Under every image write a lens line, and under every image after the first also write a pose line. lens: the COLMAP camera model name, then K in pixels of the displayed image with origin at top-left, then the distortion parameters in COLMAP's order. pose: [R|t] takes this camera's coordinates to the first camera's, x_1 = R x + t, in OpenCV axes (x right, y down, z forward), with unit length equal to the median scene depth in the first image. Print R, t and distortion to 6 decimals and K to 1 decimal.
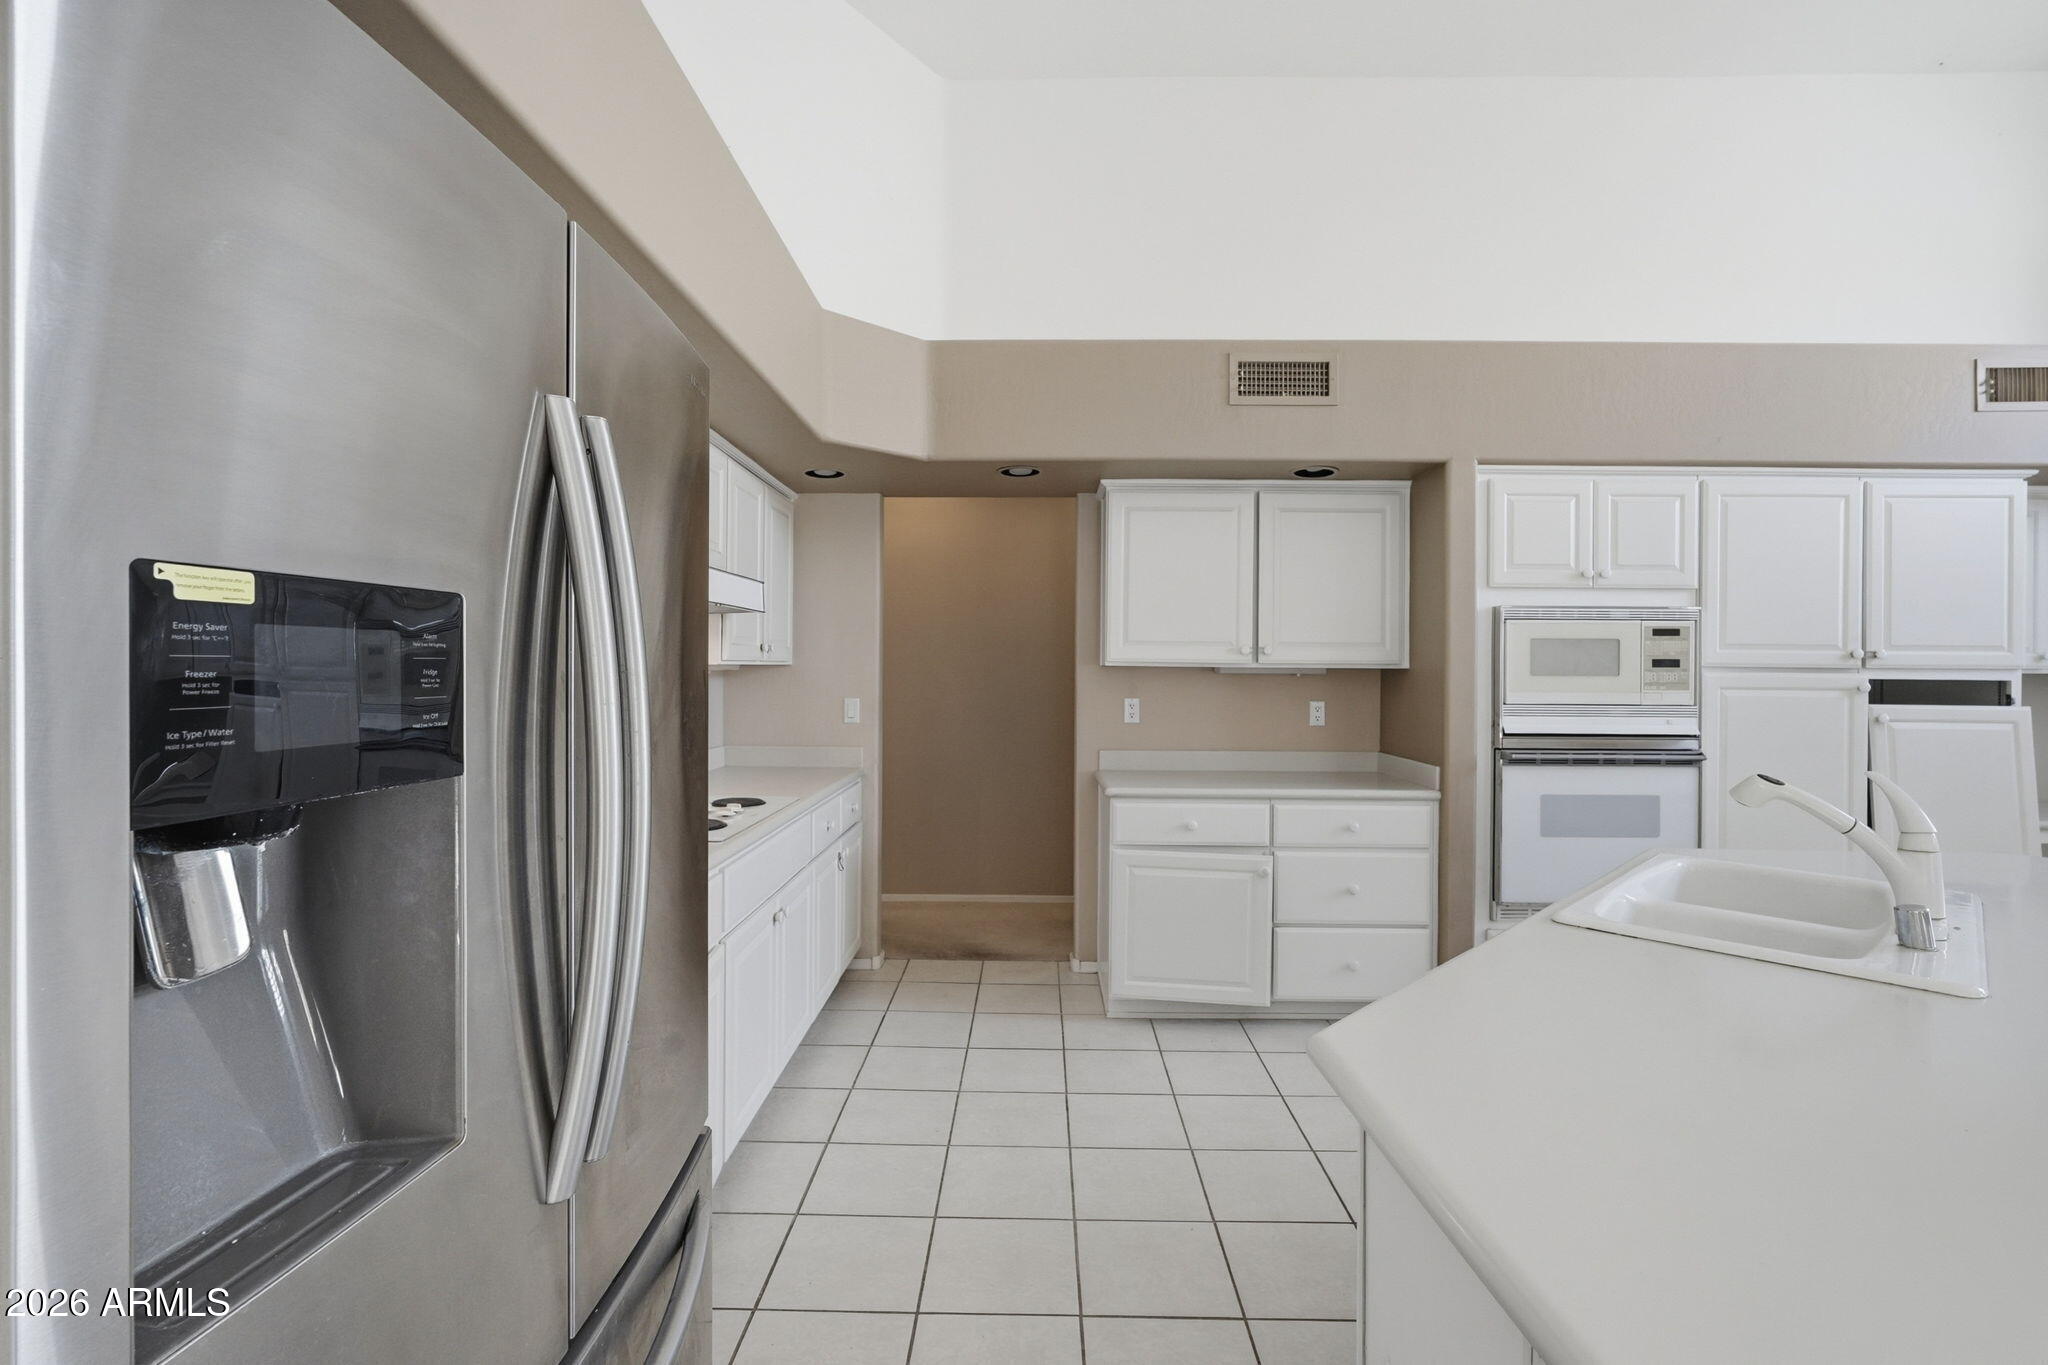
lens RADIAL K [[936.0, 0, 1030.5], [0, 936.0, 667.5], [0, 0, 1]] dist [-0.001176, -0.000175]
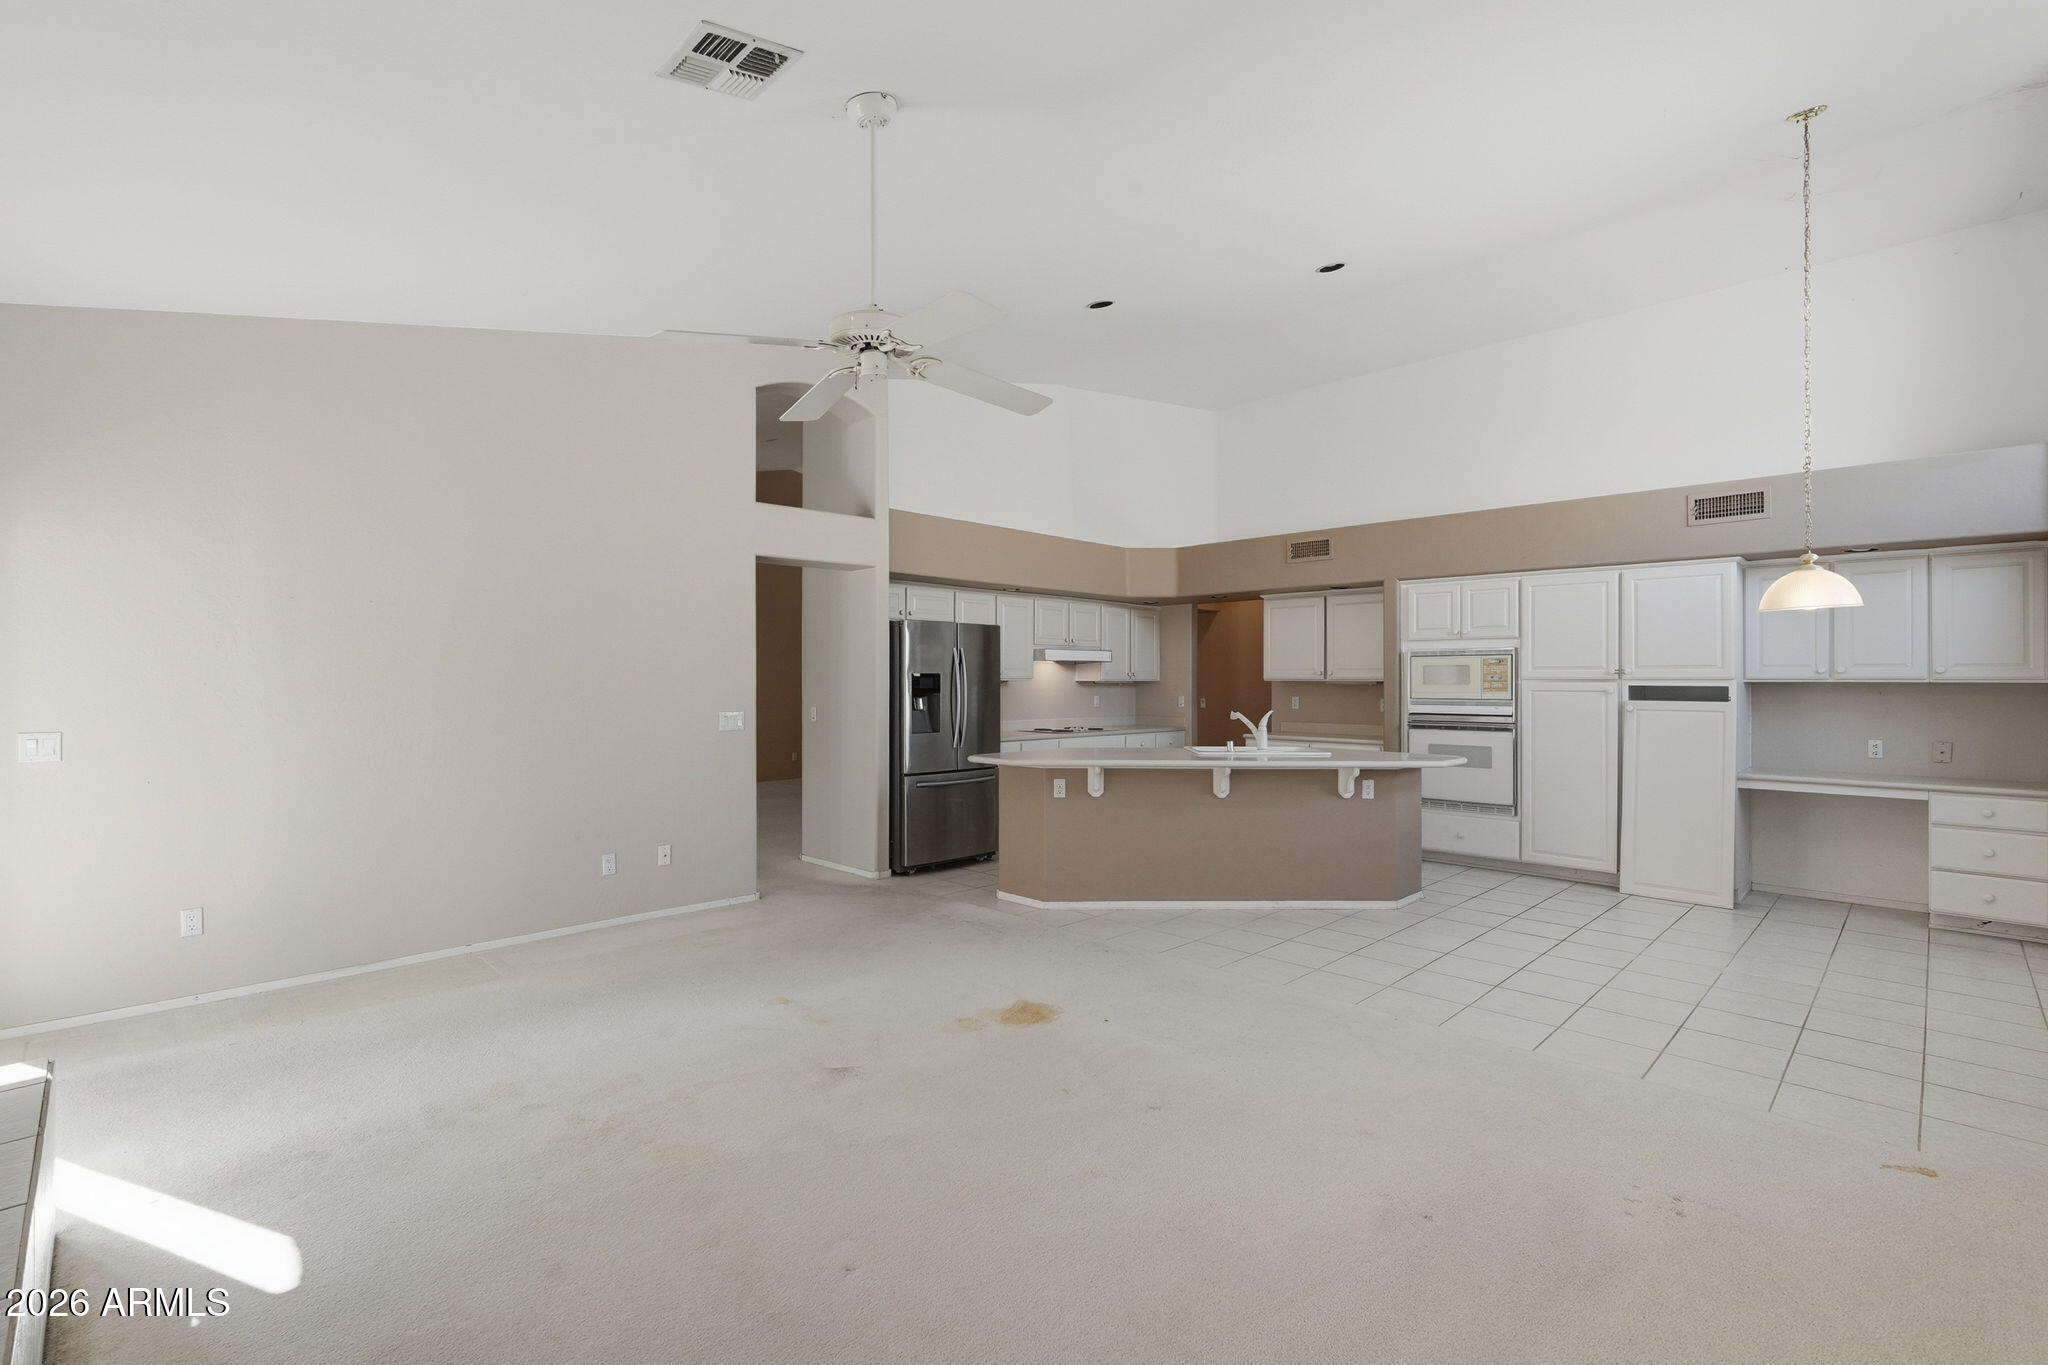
lens RADIAL K [[936.0, 0, 1030.5], [0, 936.0, 667.5], [0, 0, 1]] dist [-0.001176, -0.000175]
pose [[0.719015, -0.016085, -0.694808, 1.307911], [0.002697, 0.999789, -0.020354, 0.010824], [0.694989, 0.012761, 0.718907, -1.019192]]
